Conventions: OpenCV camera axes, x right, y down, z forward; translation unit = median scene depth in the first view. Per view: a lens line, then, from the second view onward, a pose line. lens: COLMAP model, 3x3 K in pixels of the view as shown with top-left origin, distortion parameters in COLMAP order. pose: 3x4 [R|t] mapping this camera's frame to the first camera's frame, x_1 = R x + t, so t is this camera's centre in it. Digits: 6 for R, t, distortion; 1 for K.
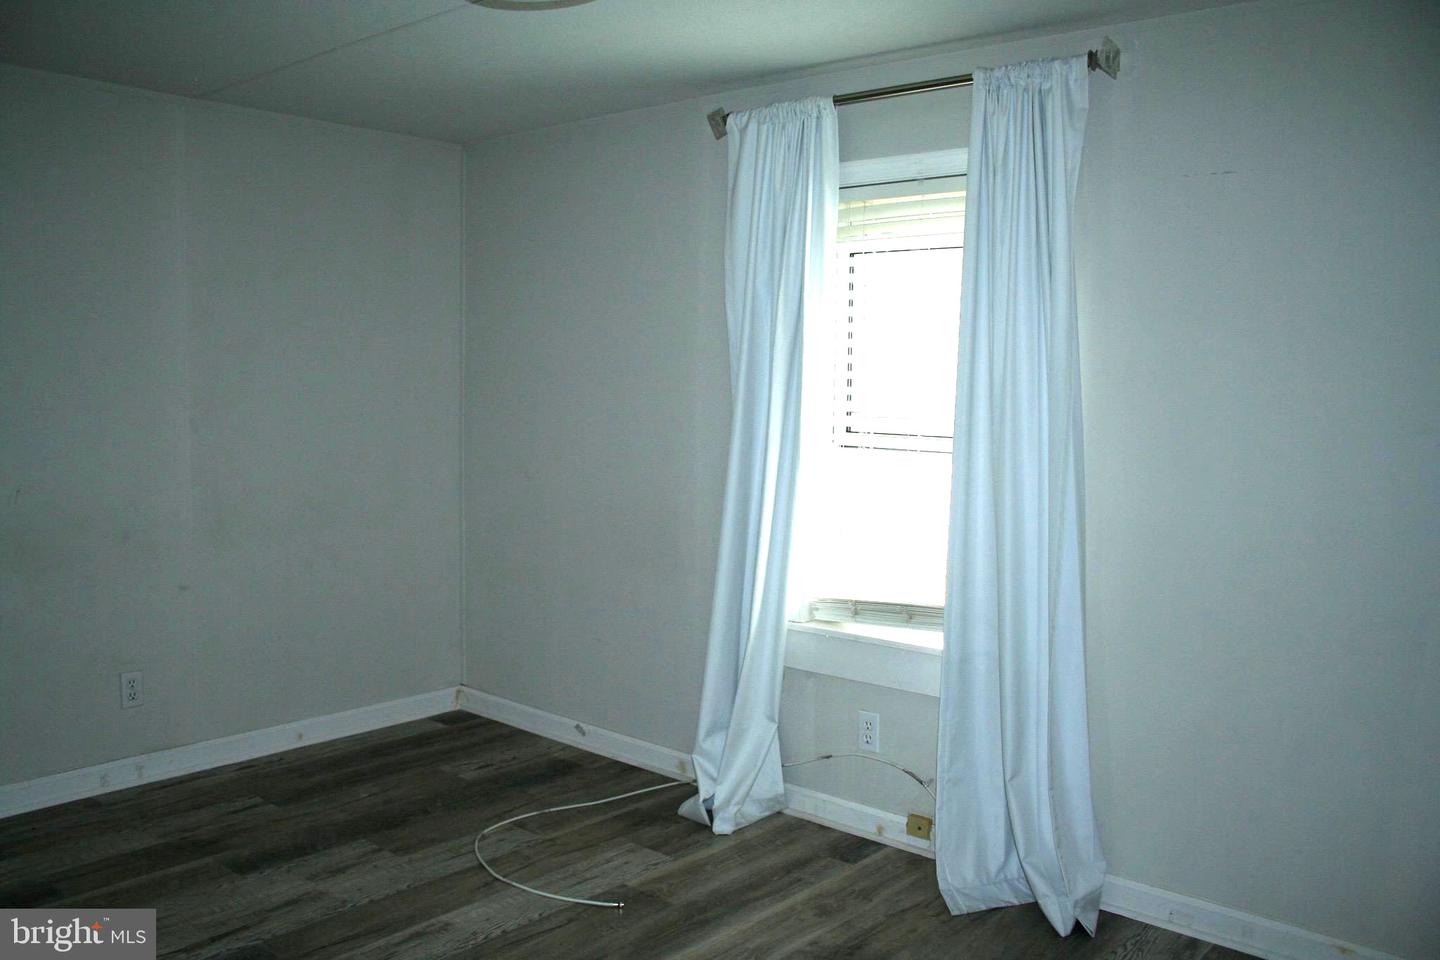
lens RADIAL K [[1195.7, 0, 720.0], [0, 1195.7, 480.0], [0, 0, 1]] dist [-0.147232, 0.113299]
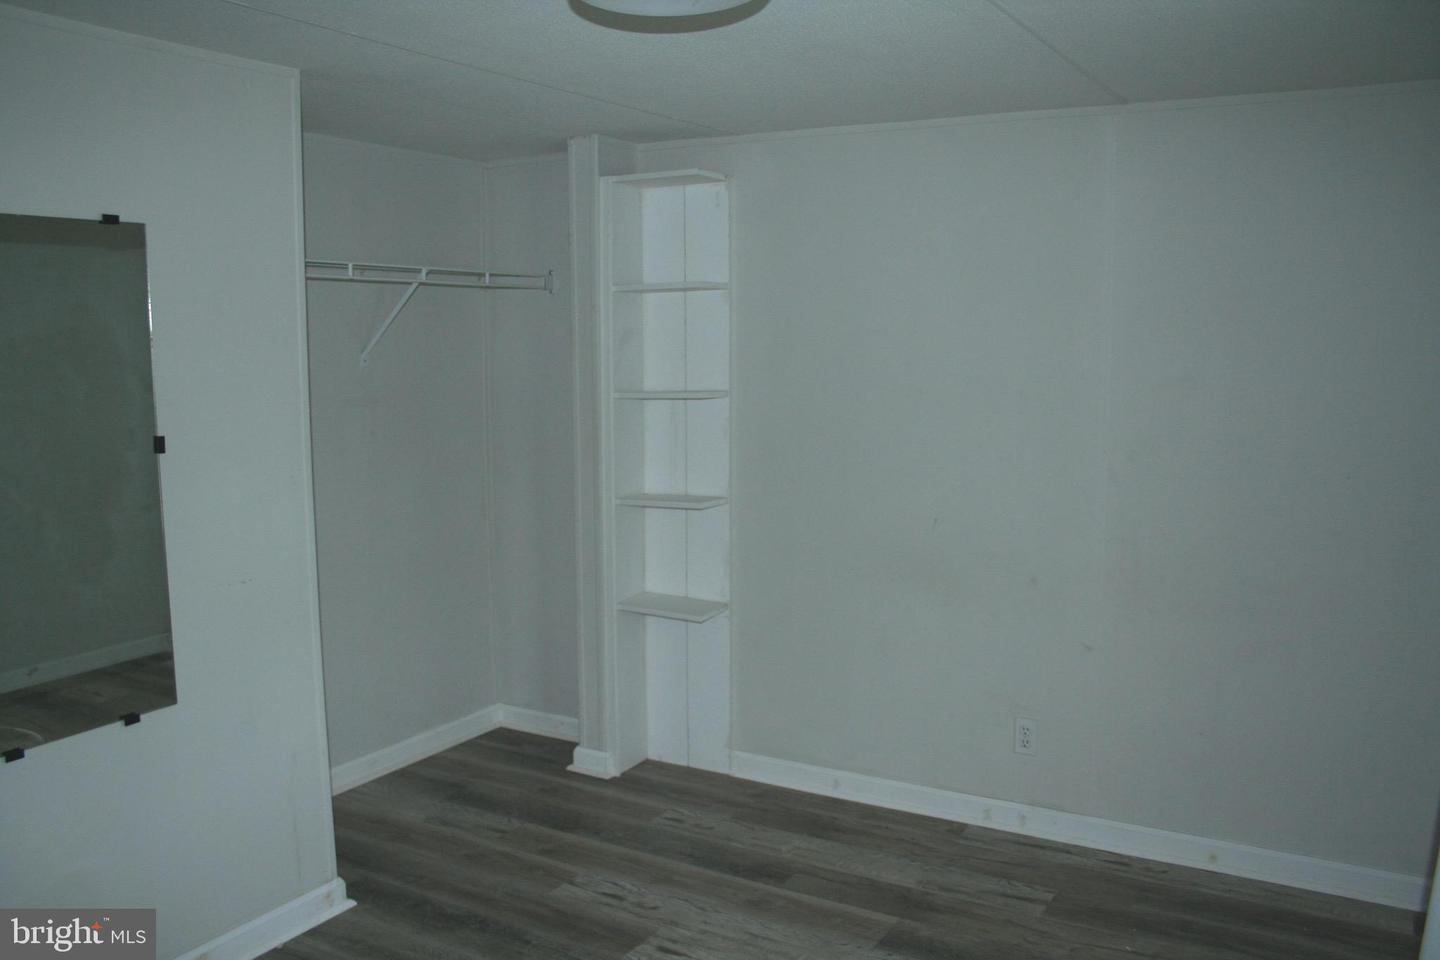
lens RADIAL K [[1195.7, 0, 720.0], [0, 1195.7, 480.0], [0, 0, 1]] dist [-0.147232, 0.113299]
pose [[0.178950, 0.101650, -0.978593, 0.394541], [-0.085746, 0.992475, 0.087412, -0.098160], [0.980115, 0.068268, 0.186319, 0.549768]]
